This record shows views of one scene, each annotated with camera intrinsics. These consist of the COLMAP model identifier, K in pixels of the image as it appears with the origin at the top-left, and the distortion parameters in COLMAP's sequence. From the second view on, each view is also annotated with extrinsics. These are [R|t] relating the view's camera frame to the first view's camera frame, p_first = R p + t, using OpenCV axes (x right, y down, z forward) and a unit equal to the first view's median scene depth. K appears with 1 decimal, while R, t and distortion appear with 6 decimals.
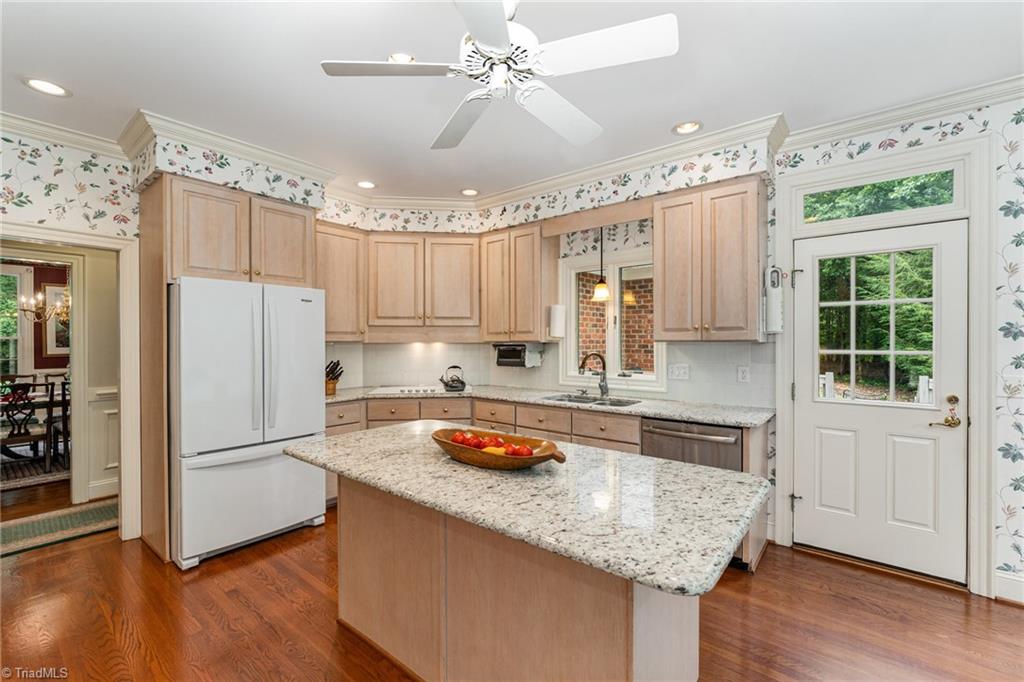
lens RADIAL K [[435.4, 0, 513.4], [0, 435.4, 342.9], [0, 0, 1]] dist [0.001031, 0.000910]
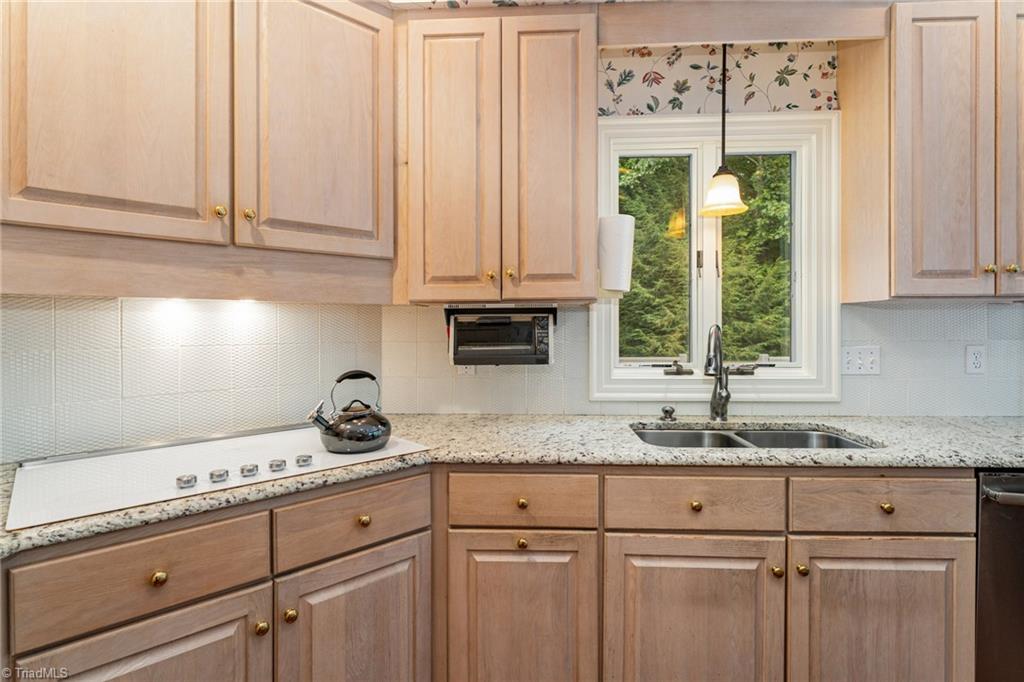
lens RADIAL K [[509.5, 0, 505.7], [0, 509.5, 331.2], [0, 0, 1]] dist [-0.002025, -0.000320]
pose [[0.807921, -0.009070, 0.589221, -0.272388], [0.005115, 0.999952, 0.008380, 0.020220], [-0.589268, -0.003756, 0.807929, 0.633639]]
